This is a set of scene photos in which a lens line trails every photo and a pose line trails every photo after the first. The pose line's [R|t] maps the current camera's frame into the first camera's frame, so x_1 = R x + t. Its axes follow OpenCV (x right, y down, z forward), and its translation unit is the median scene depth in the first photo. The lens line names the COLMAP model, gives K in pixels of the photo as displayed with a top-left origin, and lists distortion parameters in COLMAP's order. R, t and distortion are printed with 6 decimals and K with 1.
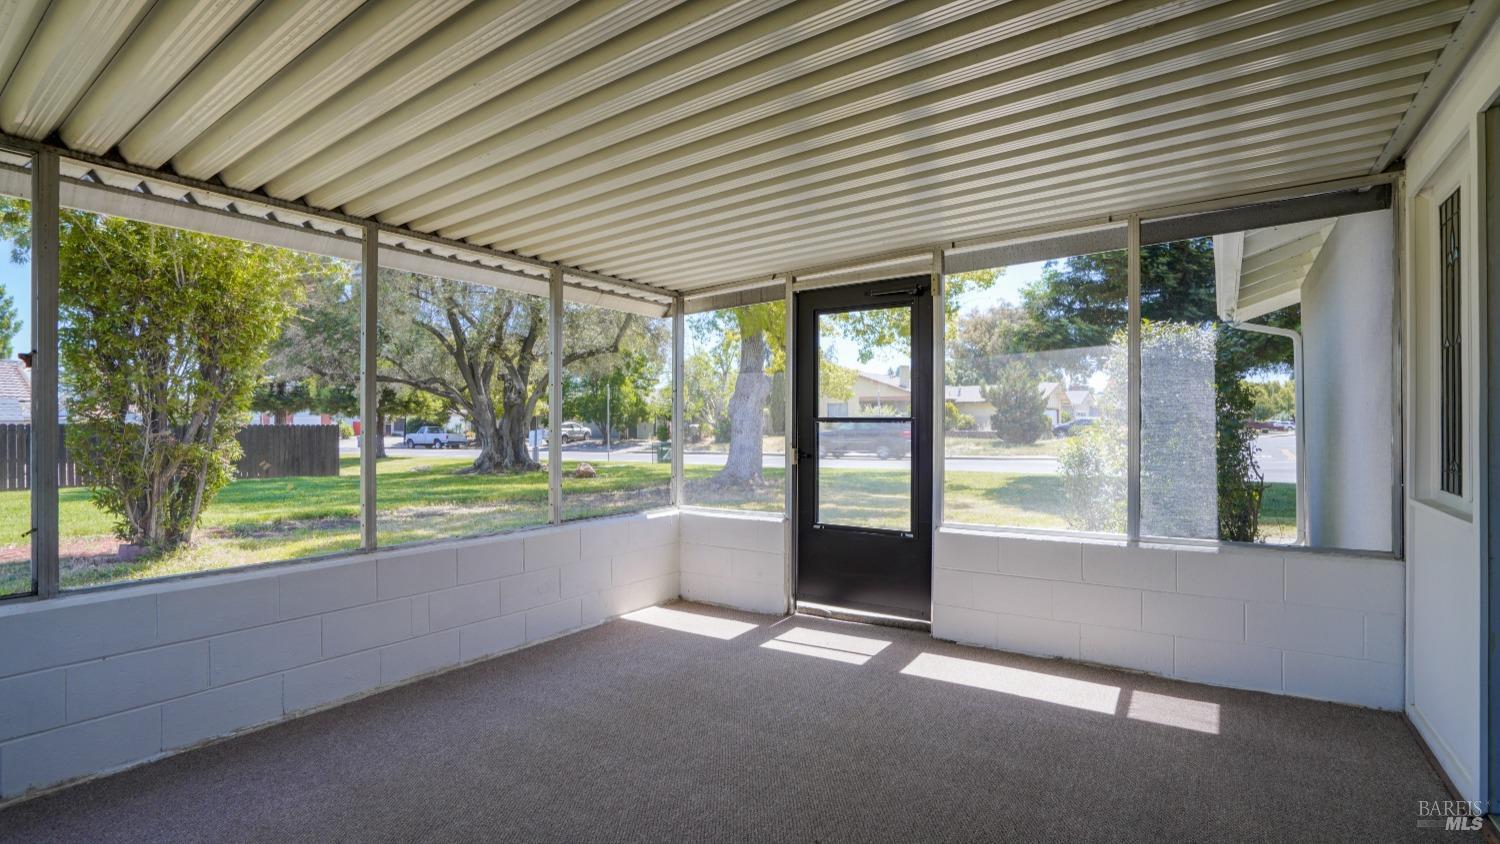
lens RADIAL K [[695.8, 0, 742.5], [0, 695.8, 424.5], [0, 0, 1]] dist [-0.050957, 0.023173]
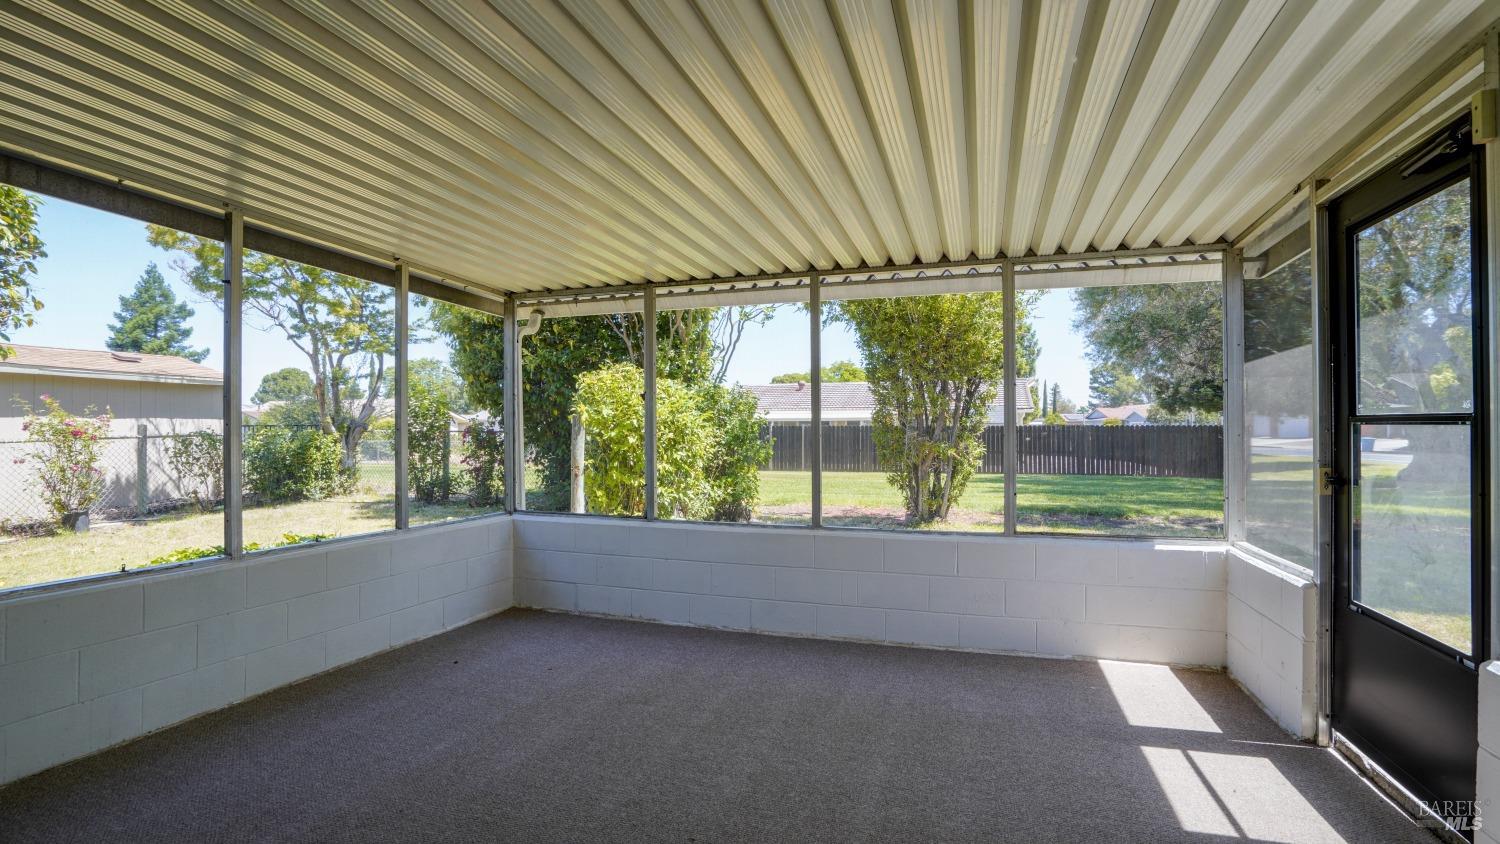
lens RADIAL K [[695.8, 0, 742.5], [0, 695.8, 424.5], [0, 0, 1]] dist [-0.050957, 0.023173]
pose [[0.290071, -0.005360, -0.956990, 0.576666], [0.006561, 0.999972, -0.003612, -0.005354], [0.956983, -0.005231, 0.290098, 0.423659]]
